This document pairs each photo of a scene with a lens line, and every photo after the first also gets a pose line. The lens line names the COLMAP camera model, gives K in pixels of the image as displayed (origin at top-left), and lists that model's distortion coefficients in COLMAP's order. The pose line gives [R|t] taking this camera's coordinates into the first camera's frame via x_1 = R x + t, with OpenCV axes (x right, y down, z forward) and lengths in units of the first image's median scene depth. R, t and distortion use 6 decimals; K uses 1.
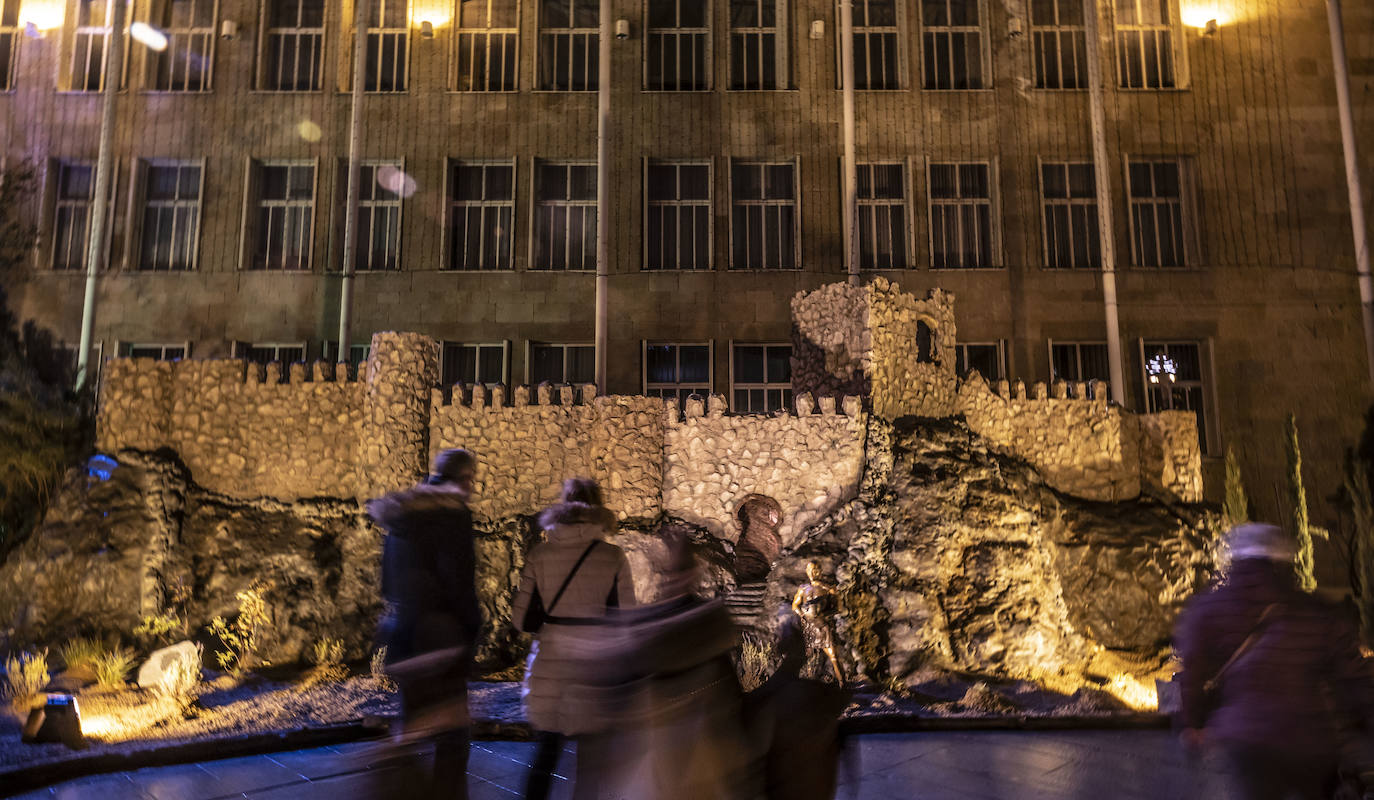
lens RADIAL K [[792.7, 0, 687.0], [0, 792.7, 400.0], [0, 0, 1]] dist [0.011421, -0.001125]
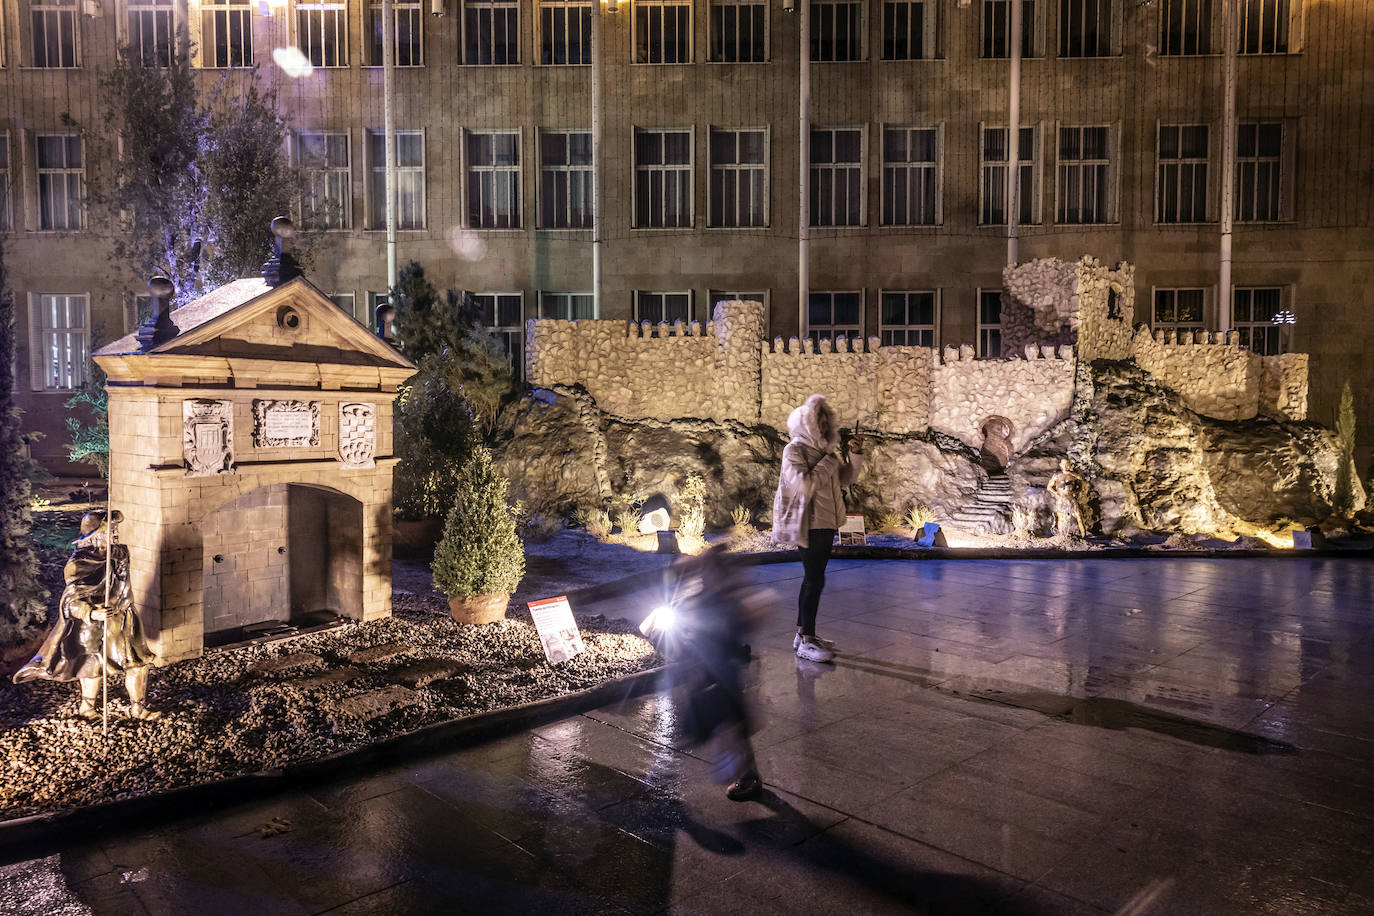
lens RADIAL K [[770.9, 0, 687.0], [0, 770.9, 458.0], [0, 0, 1]] dist [0.015327, 0.000190]
pose [[0.999829, 0.000087, -0.018487, -0.429872], [0.002999, 0.985978, 0.166848, -0.038363], [0.018243, -0.166875, 0.985809, -0.381960]]
